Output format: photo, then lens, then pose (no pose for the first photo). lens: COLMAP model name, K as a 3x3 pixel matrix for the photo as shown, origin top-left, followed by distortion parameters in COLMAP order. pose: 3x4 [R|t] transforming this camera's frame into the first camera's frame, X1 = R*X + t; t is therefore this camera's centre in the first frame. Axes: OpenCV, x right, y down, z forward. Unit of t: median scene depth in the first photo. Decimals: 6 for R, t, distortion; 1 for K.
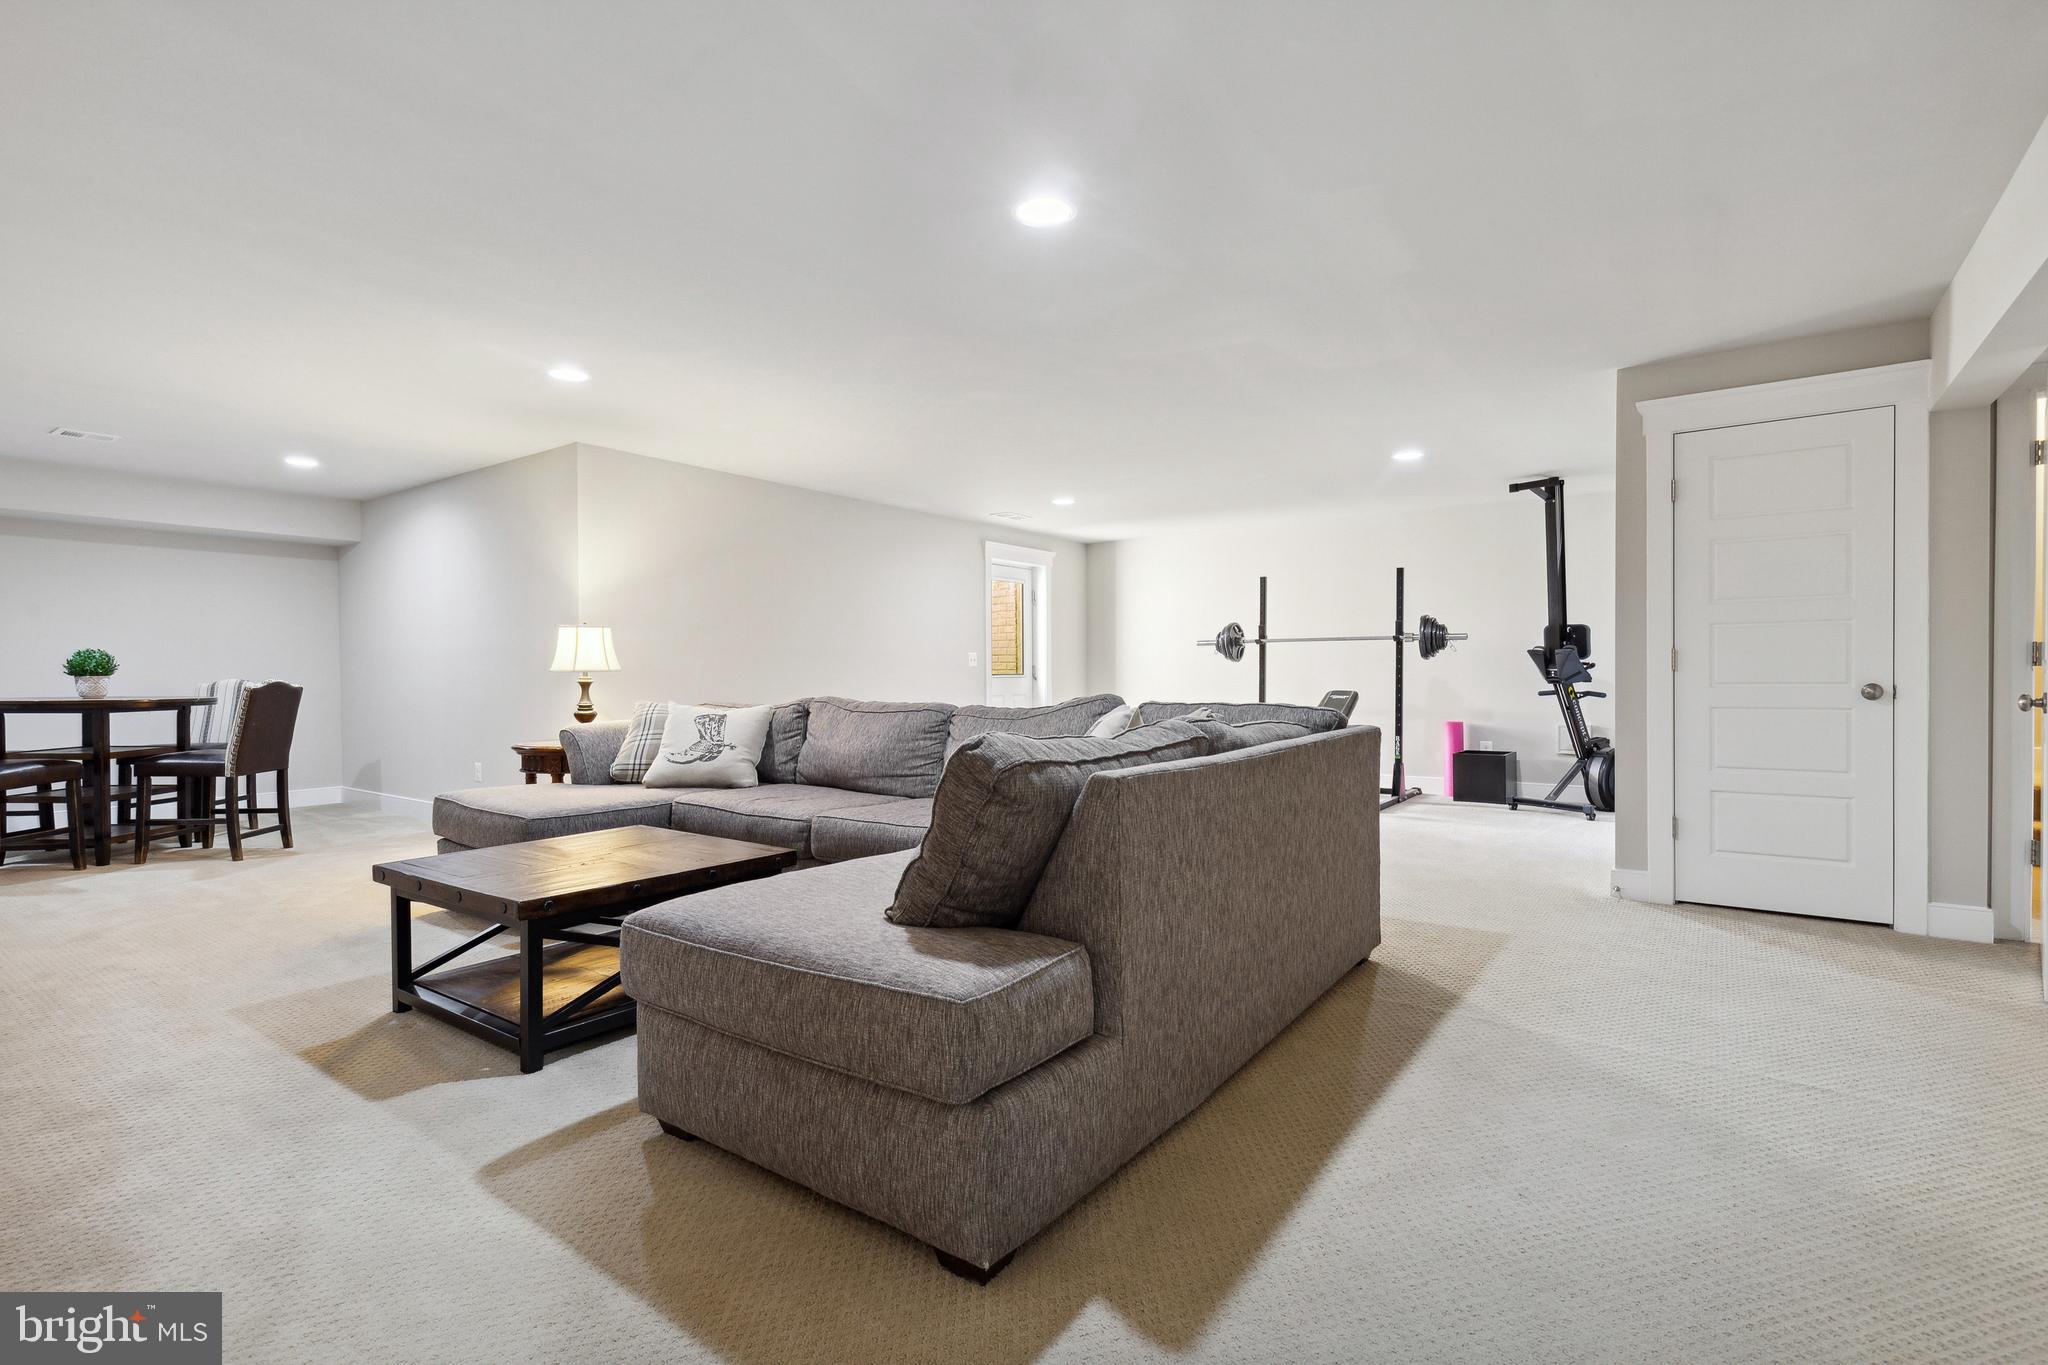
lens RADIAL K [[958.5, 0, 1044.6], [0, 958.5, 695.2], [0, 0, 1]] dist [-0.003436, -0.000659]
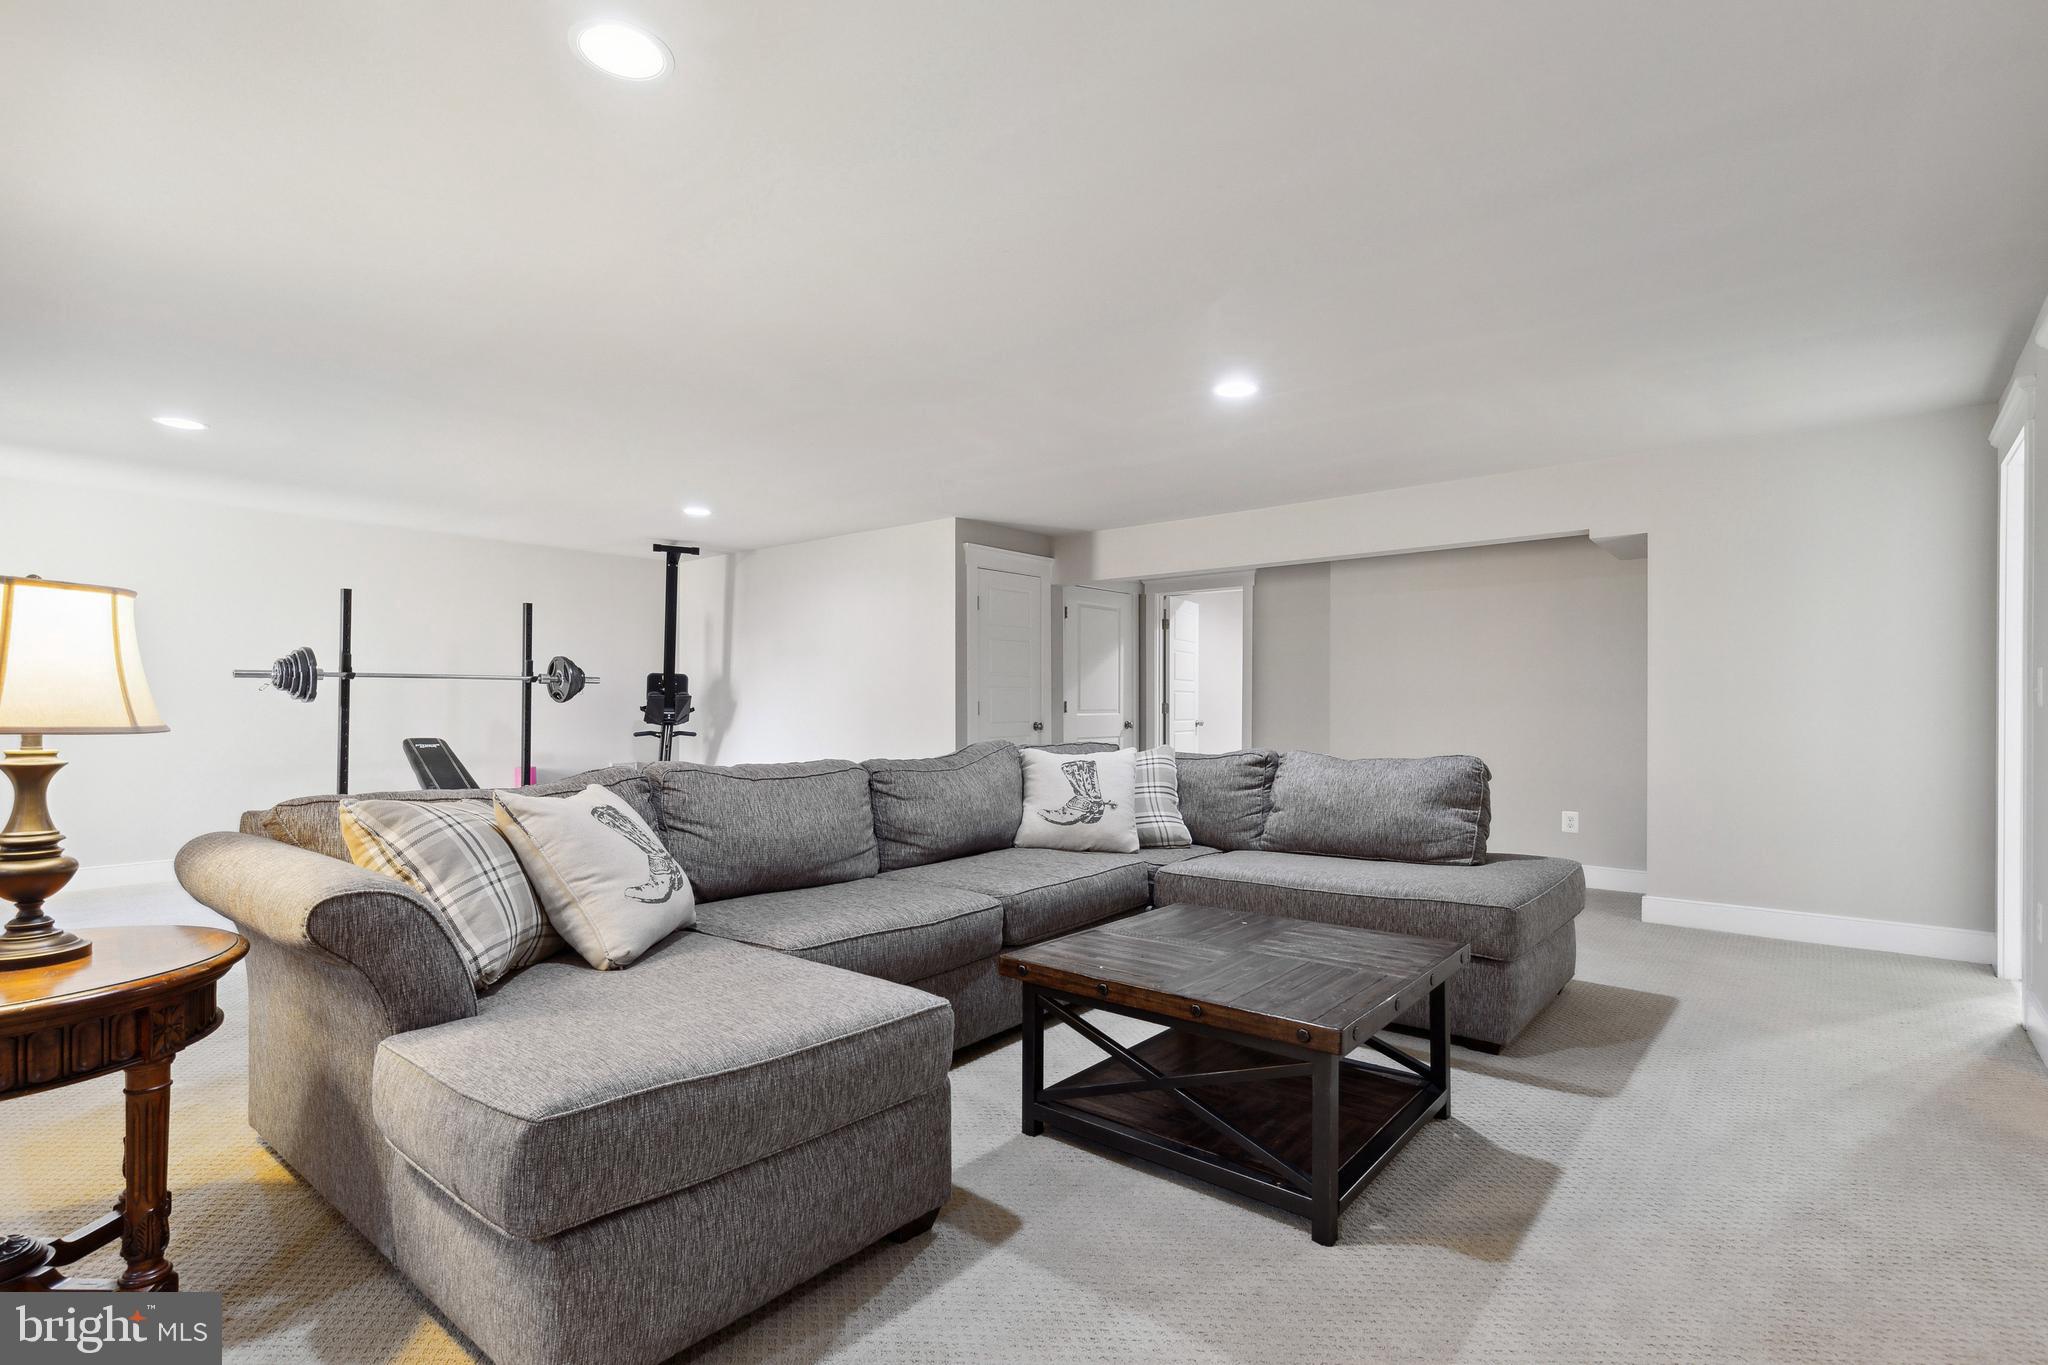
lens RADIAL K [[958.5, 0, 1044.6], [0, 958.5, 695.2], [0, 0, 1]] dist [-0.003436, -0.000659]
pose [[0.071380, 0.015546, 0.997328, -0.570736], [0.023580, 0.999573, -0.017268, -0.017812], [-0.997170, 0.024750, 0.070983, 0.479357]]
